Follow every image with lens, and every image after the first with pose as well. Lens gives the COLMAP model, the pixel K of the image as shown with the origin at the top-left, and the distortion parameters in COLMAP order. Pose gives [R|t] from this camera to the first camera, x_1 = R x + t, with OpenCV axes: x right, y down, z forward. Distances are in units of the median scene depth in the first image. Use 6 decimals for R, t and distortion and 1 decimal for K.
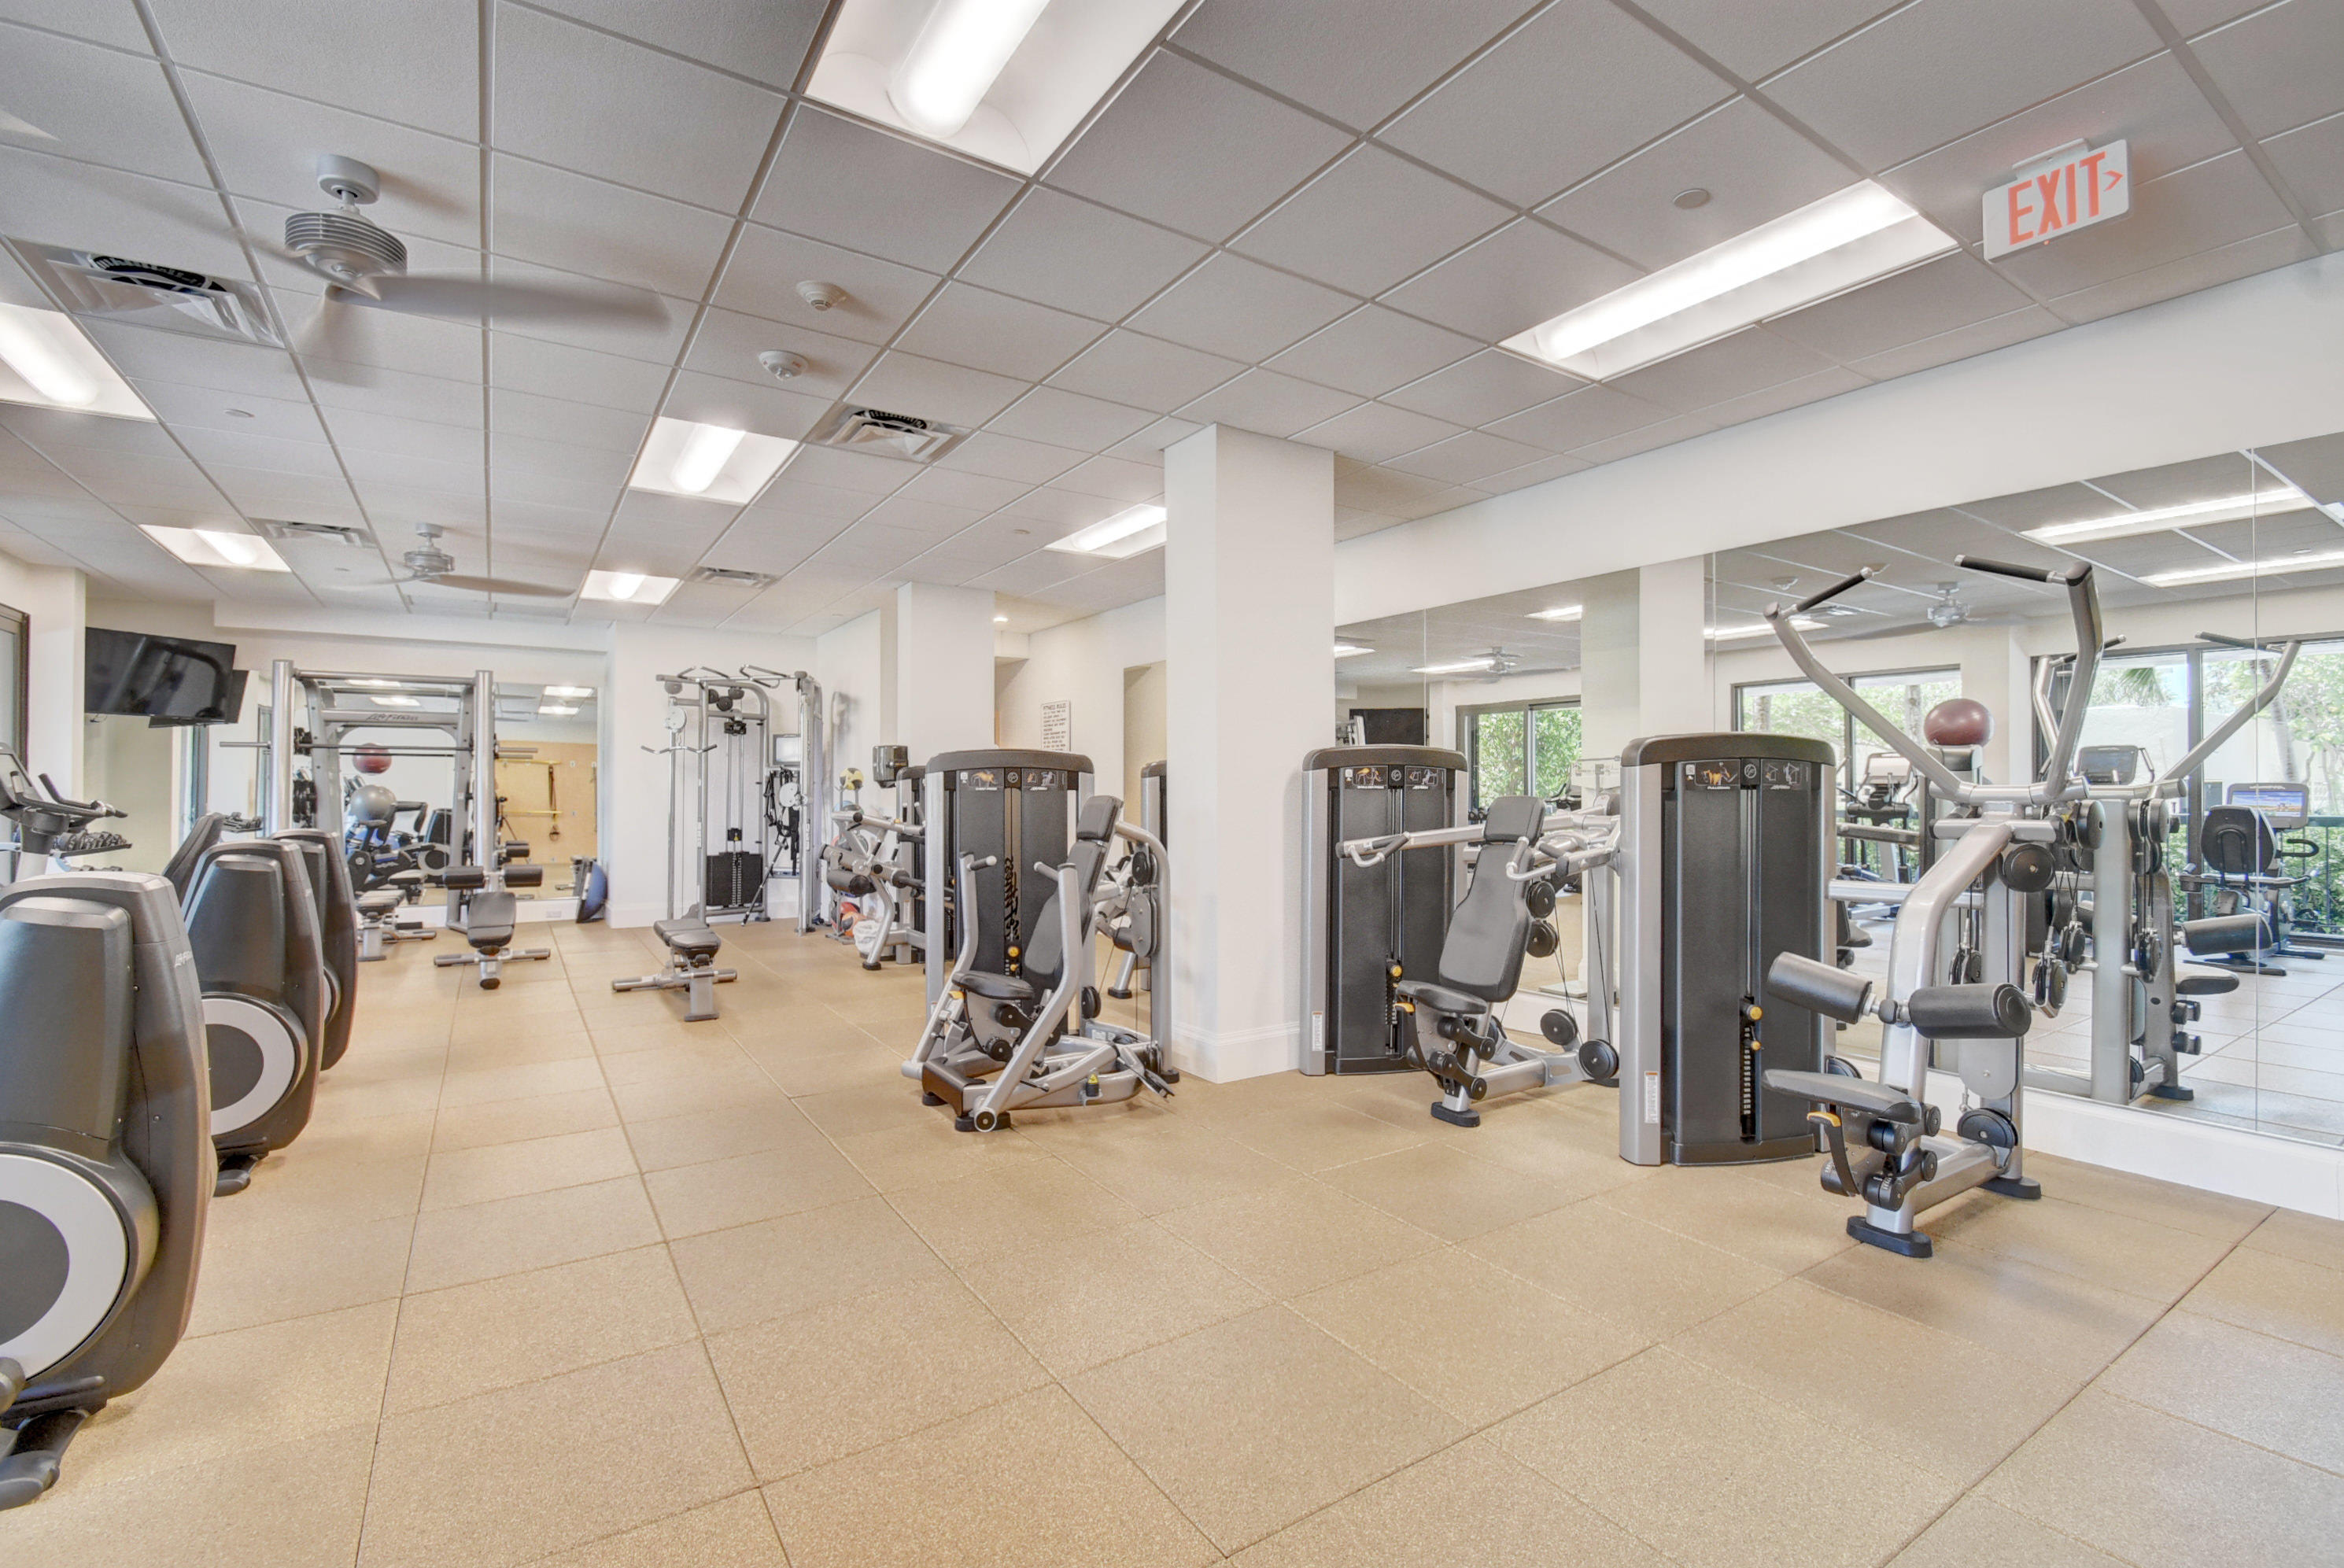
lens RADIAL K [[1047.7, 0, 1184.1], [0, 1047.7, 787.4], [0, 0, 1]] dist [-0.005126, -0.001367]
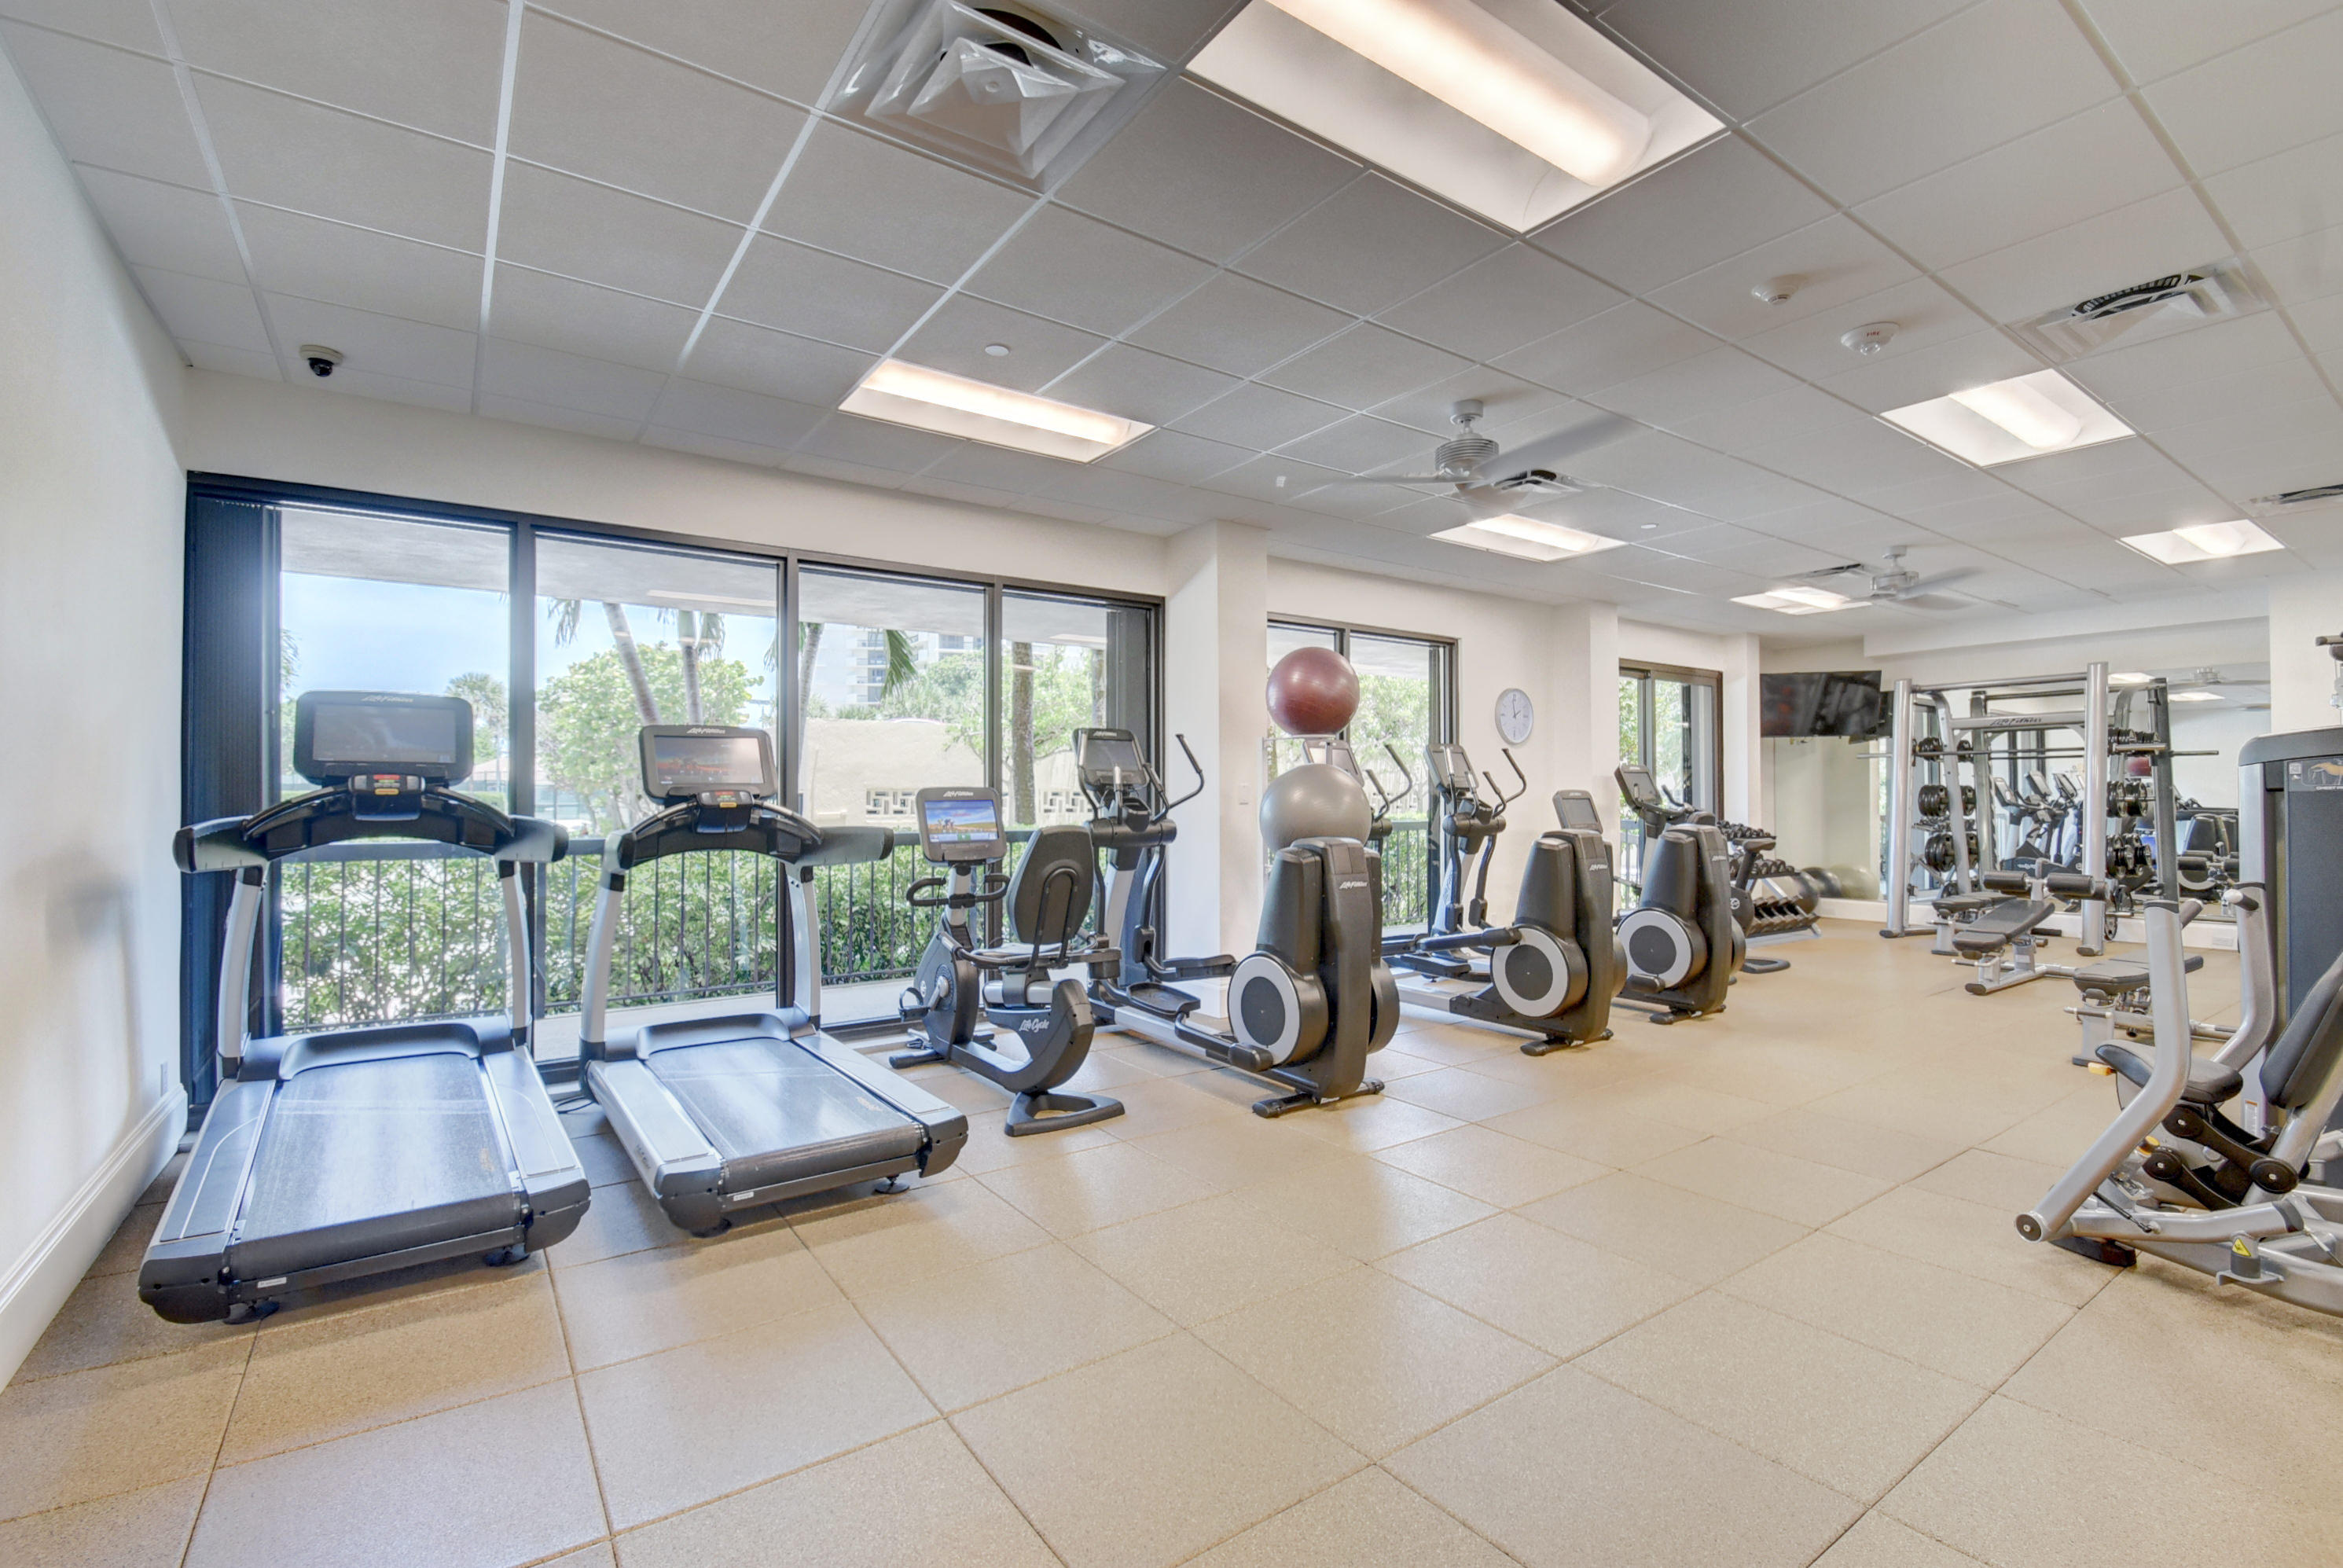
lens RADIAL K [[1047.3, 0, 1182.3], [0, 1047.3, 789.1], [0, 0, 1]] dist [-0.005126, -0.001367]
pose [[0.037457, -0.009481, -0.999253, 0.247259], [0.010224, 0.999906, -0.009104, 0.000463], [0.999246, -0.009875, 0.037550, 0.163683]]
